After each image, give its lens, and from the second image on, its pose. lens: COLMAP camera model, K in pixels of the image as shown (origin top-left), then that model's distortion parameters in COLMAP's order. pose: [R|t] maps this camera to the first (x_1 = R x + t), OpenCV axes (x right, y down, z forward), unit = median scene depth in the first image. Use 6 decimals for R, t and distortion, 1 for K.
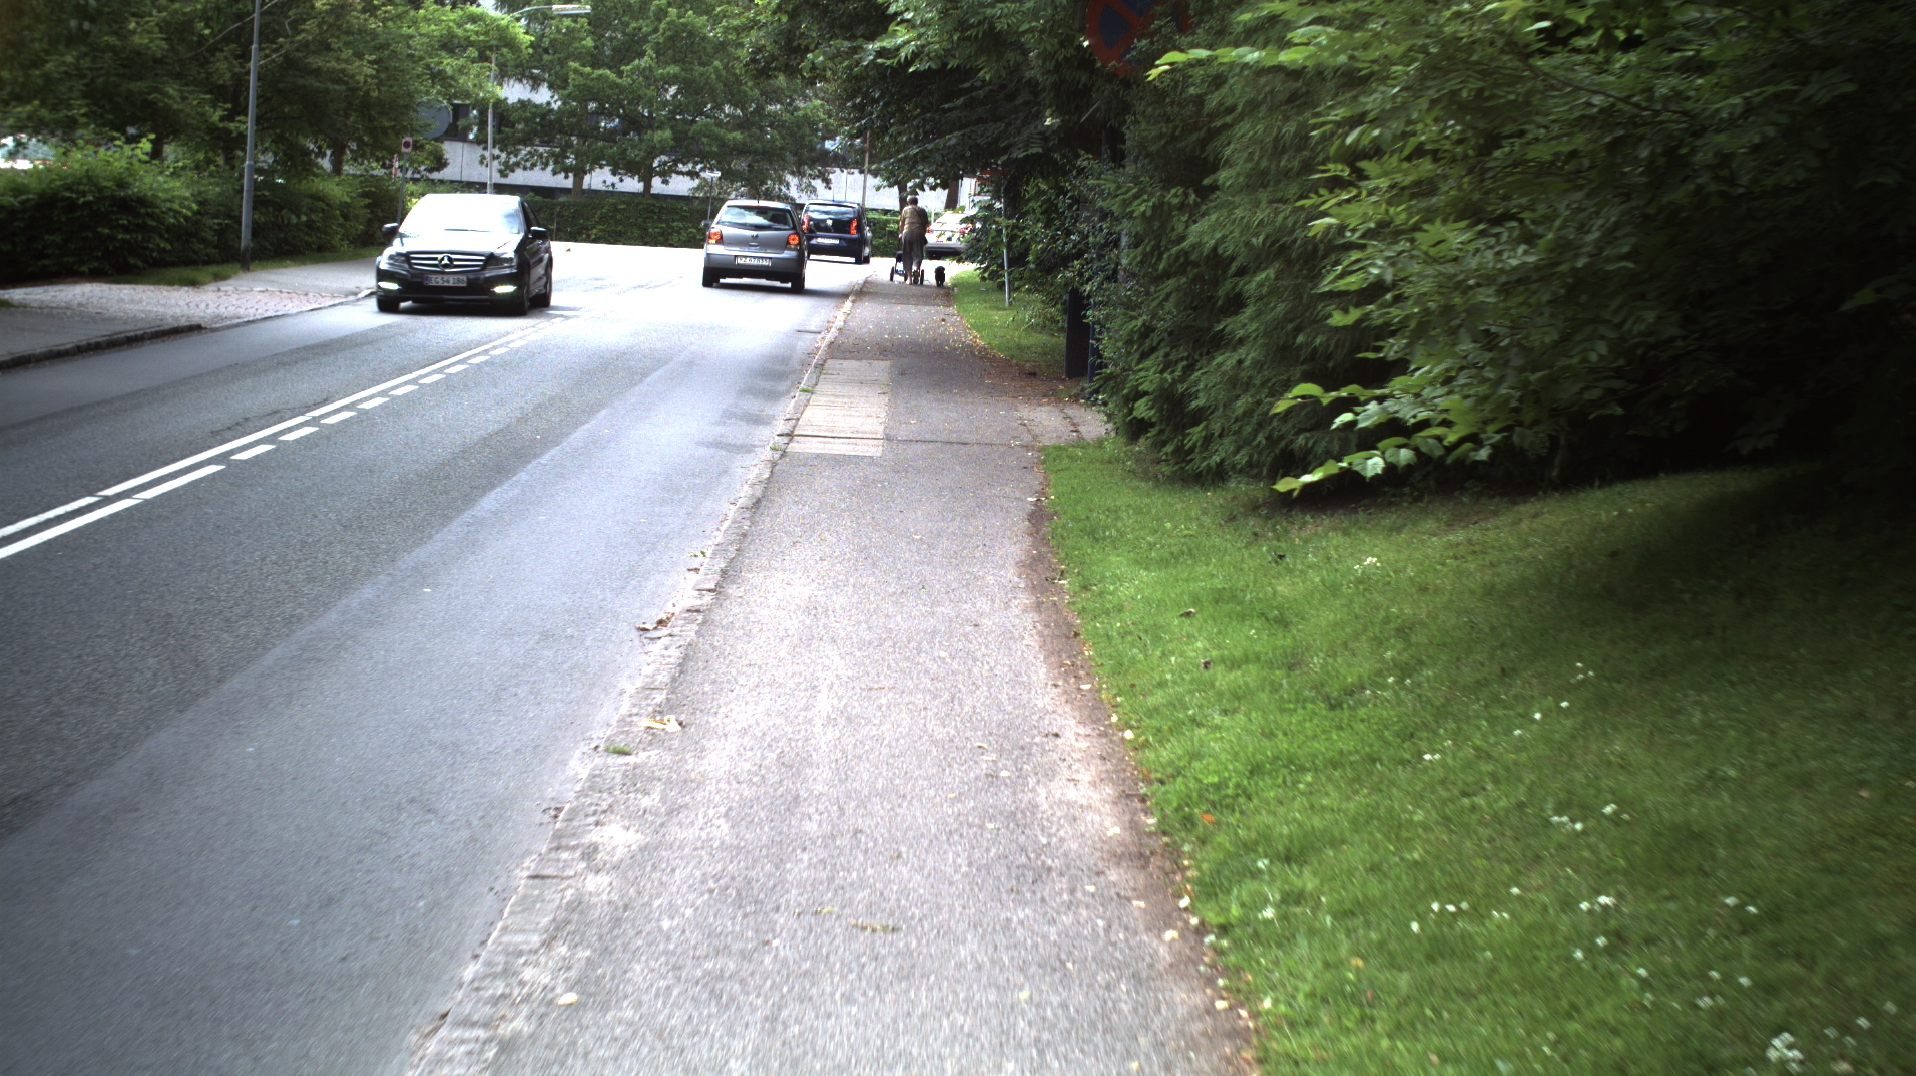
lens RADIAL K [[8731.0, 0, 959.5], [0, 8731.0, 526.8], [0, 0, 1]] dist [-1.711409, 0.000000]
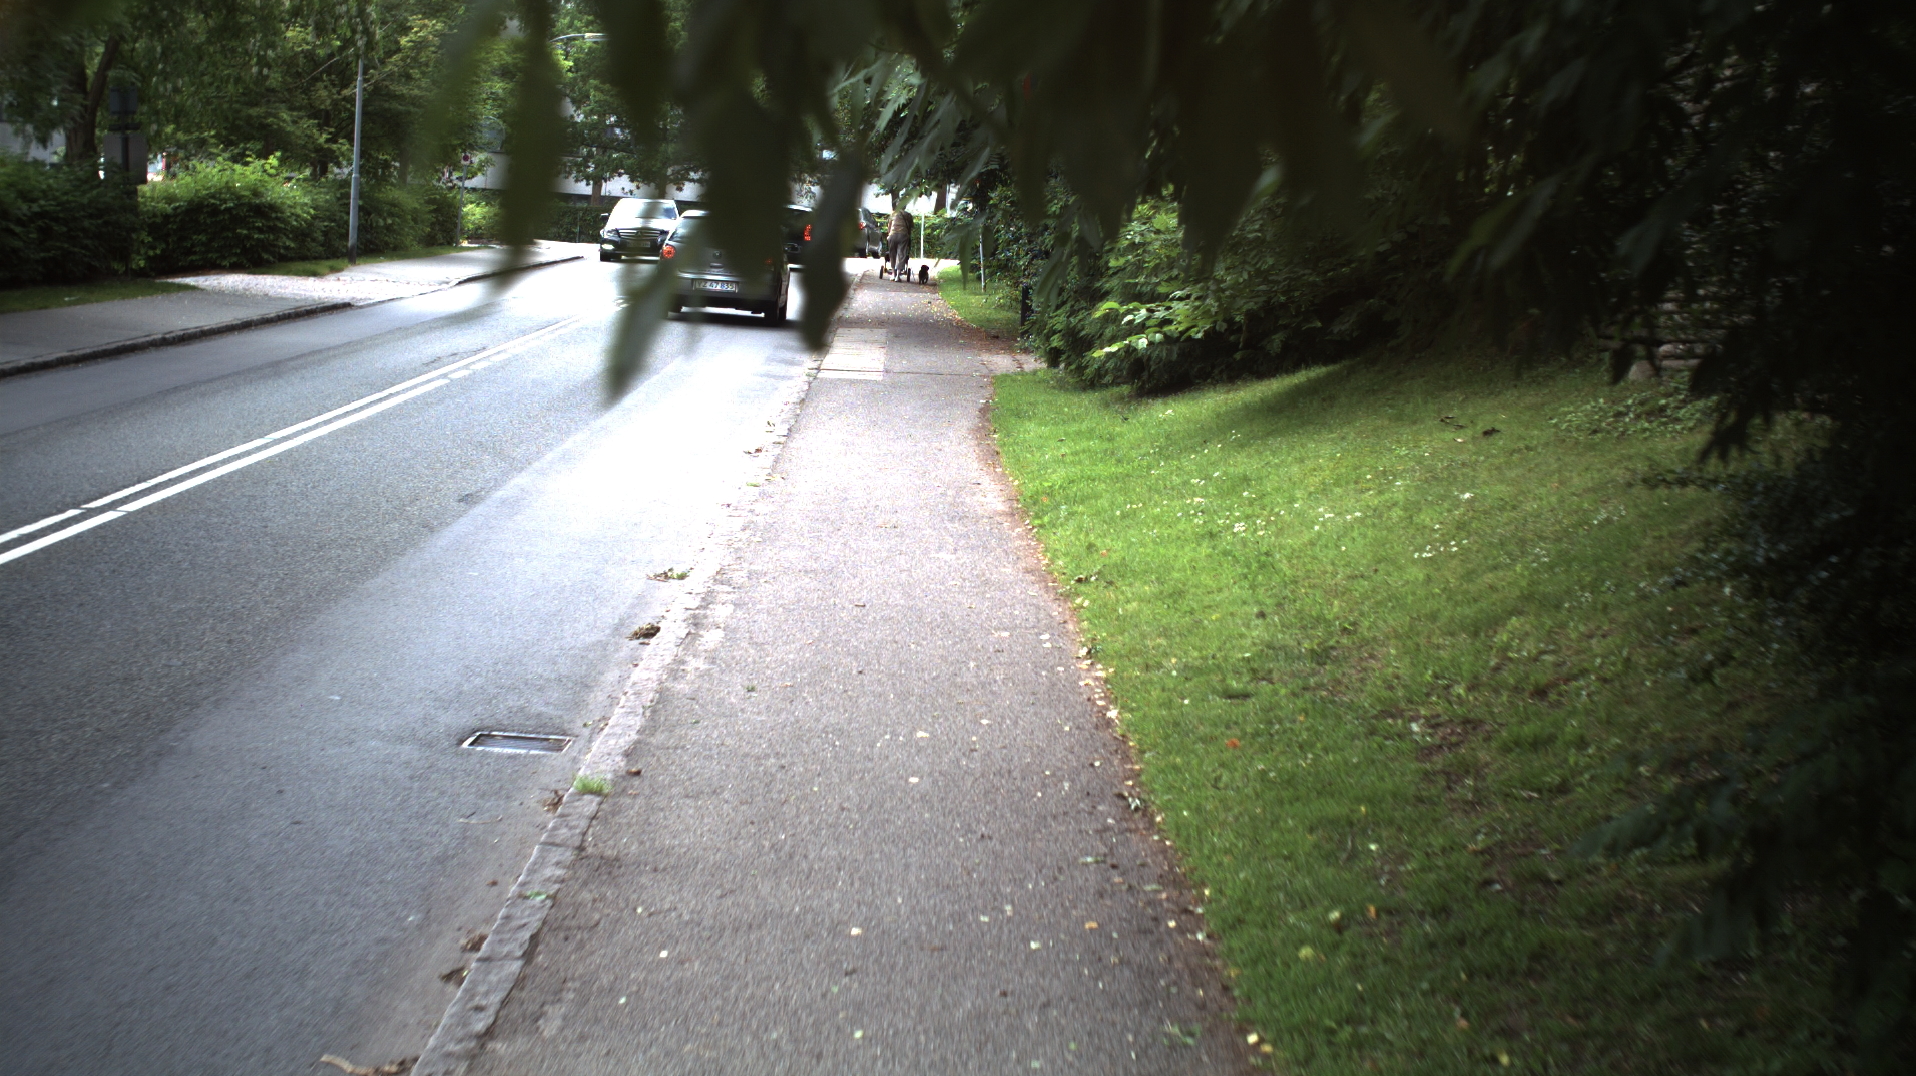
lens RADIAL K [[8731.0, 0, 952.2], [0, 8731.0, 548.3], [0, 0, 1]] dist [-1.711409, 0.000000]
pose [[0.999992, -0.003926, -0.000079, 0.002271], [0.003926, 0.999990, 0.001981, 0.014435], [0.000071, -0.001981, 0.999998, -0.383243]]
